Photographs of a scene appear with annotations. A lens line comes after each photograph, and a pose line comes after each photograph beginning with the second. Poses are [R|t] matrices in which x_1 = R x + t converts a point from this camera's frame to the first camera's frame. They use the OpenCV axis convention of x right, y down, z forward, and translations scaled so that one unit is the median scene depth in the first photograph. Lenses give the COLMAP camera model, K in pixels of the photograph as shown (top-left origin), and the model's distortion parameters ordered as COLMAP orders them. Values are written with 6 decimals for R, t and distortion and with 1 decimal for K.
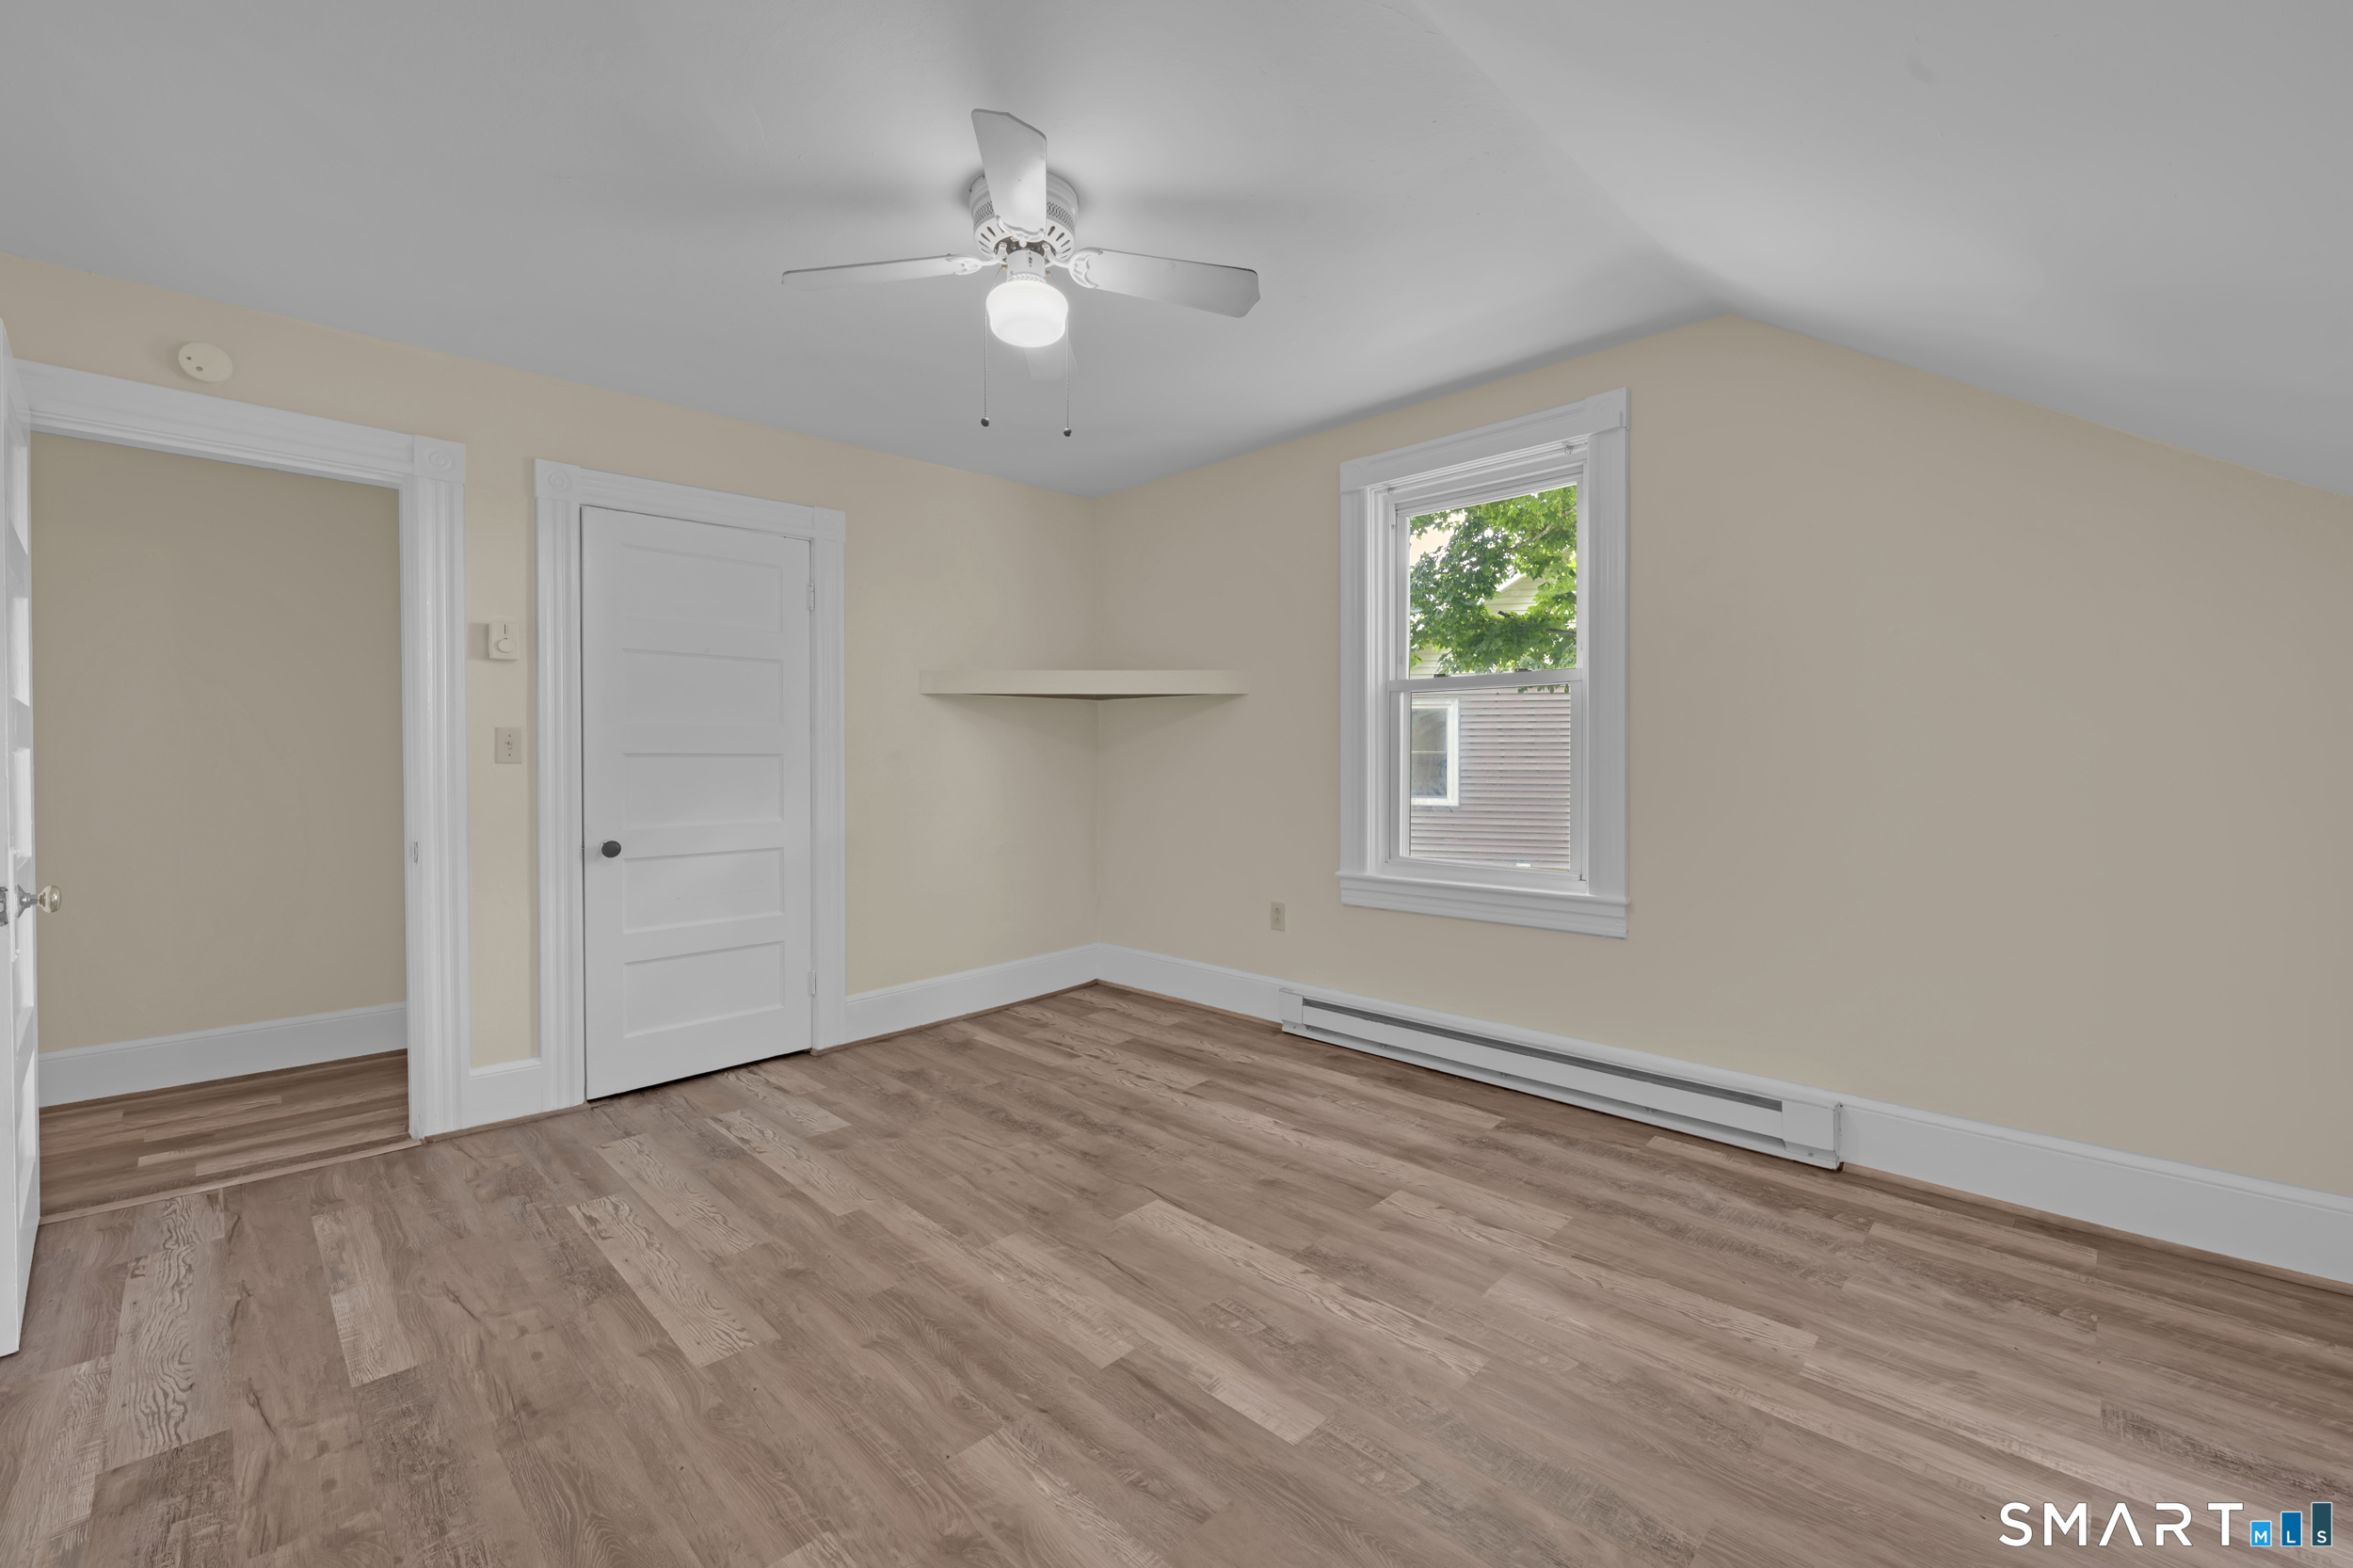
lens RADIAL K [[955.5, 0, 1185.2], [0, 955.5, 767.6], [0, 0, 1]] dist [-0.000804, 0.000316]
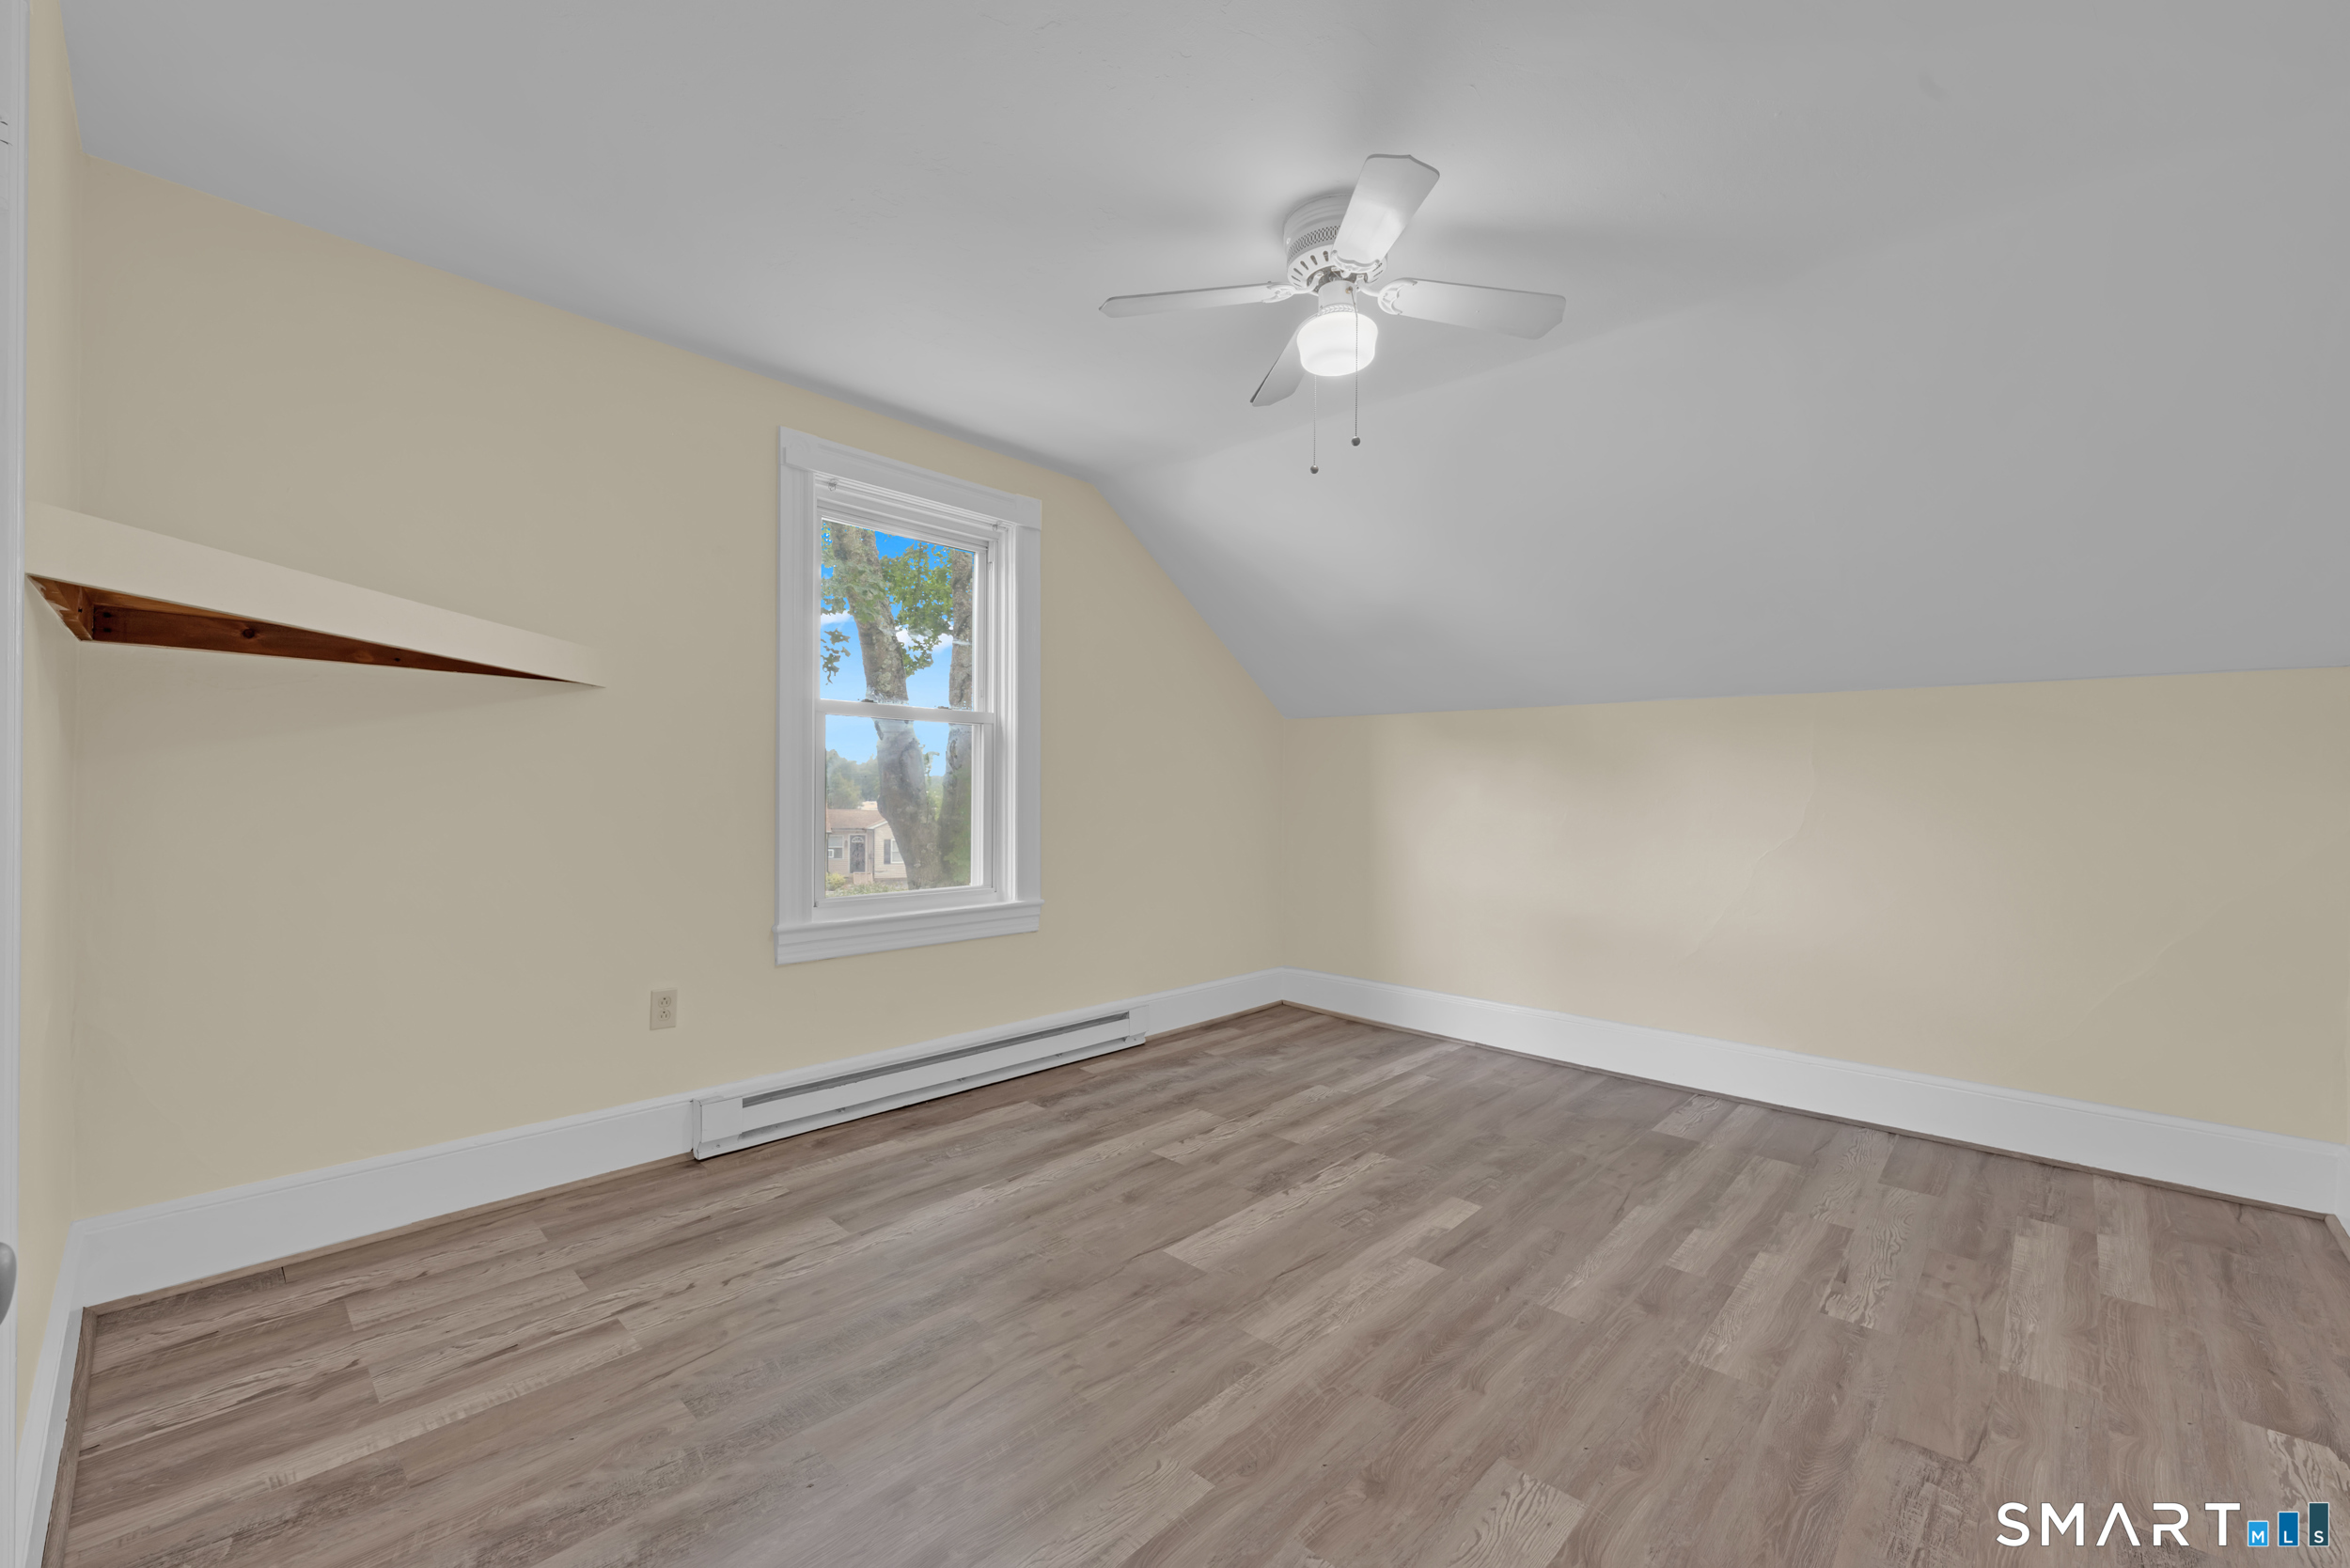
lens RADIAL K [[954.3, 0, 1181.5], [0, 954.3, 796.5], [0, 0, 1]] dist [-0.000804, 0.000316]
pose [[-0.023020, -0.000908, 0.999735, -0.967140], [0.002895, 0.999995, 0.000974, -0.001852], [-0.999731, 0.002917, -0.023017, 0.988589]]
